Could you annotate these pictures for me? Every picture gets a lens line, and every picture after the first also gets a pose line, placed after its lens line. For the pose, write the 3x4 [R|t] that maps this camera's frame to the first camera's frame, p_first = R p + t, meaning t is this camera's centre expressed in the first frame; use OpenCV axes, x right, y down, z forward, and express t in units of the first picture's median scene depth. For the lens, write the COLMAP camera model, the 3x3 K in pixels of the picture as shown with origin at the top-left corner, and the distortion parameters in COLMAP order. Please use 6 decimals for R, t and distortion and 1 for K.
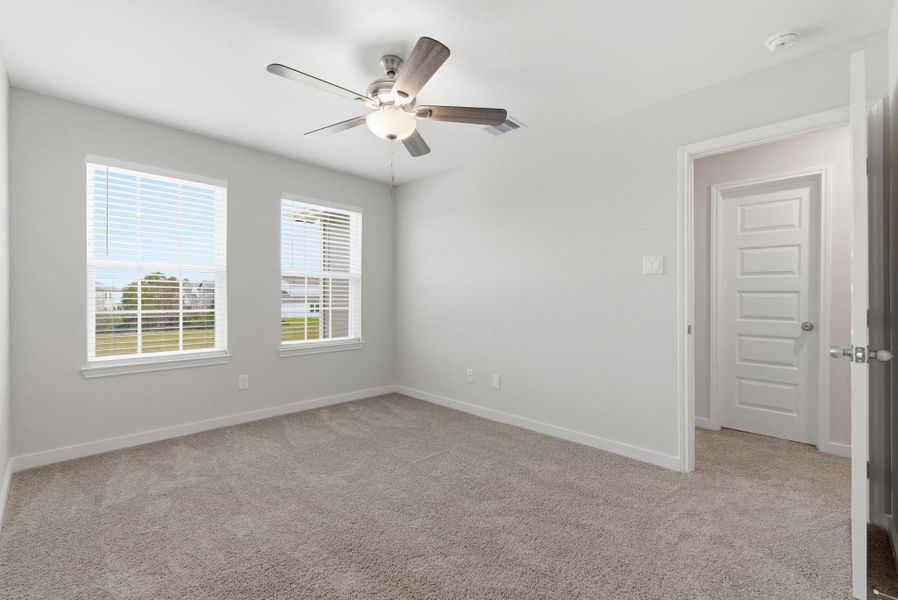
lens RADIAL K [[401.9, 0, 443.6], [0, 401.9, 295.9], [0, 0, 1]] dist [0.004831, -0.000311]
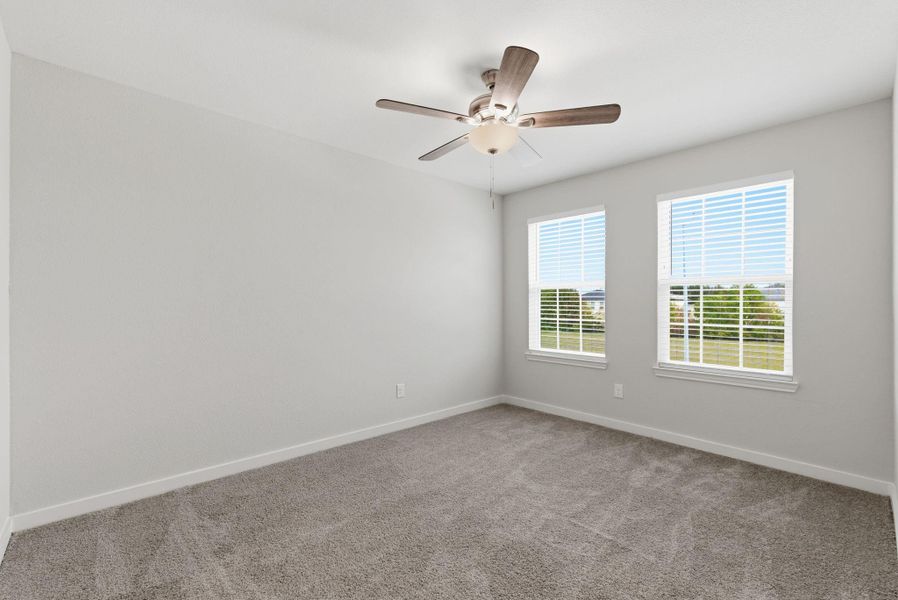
lens RADIAL K [[401.9, 0, 447.1], [0, 401.9, 302.1], [0, 0, 1]] dist [0.004831, -0.000311]
pose [[-0.062245, -0.016633, -0.997922, 0.565609], [-0.009809, 0.999823, -0.016053, 0.005386], [0.998013, 0.008789, -0.062398, 0.615300]]
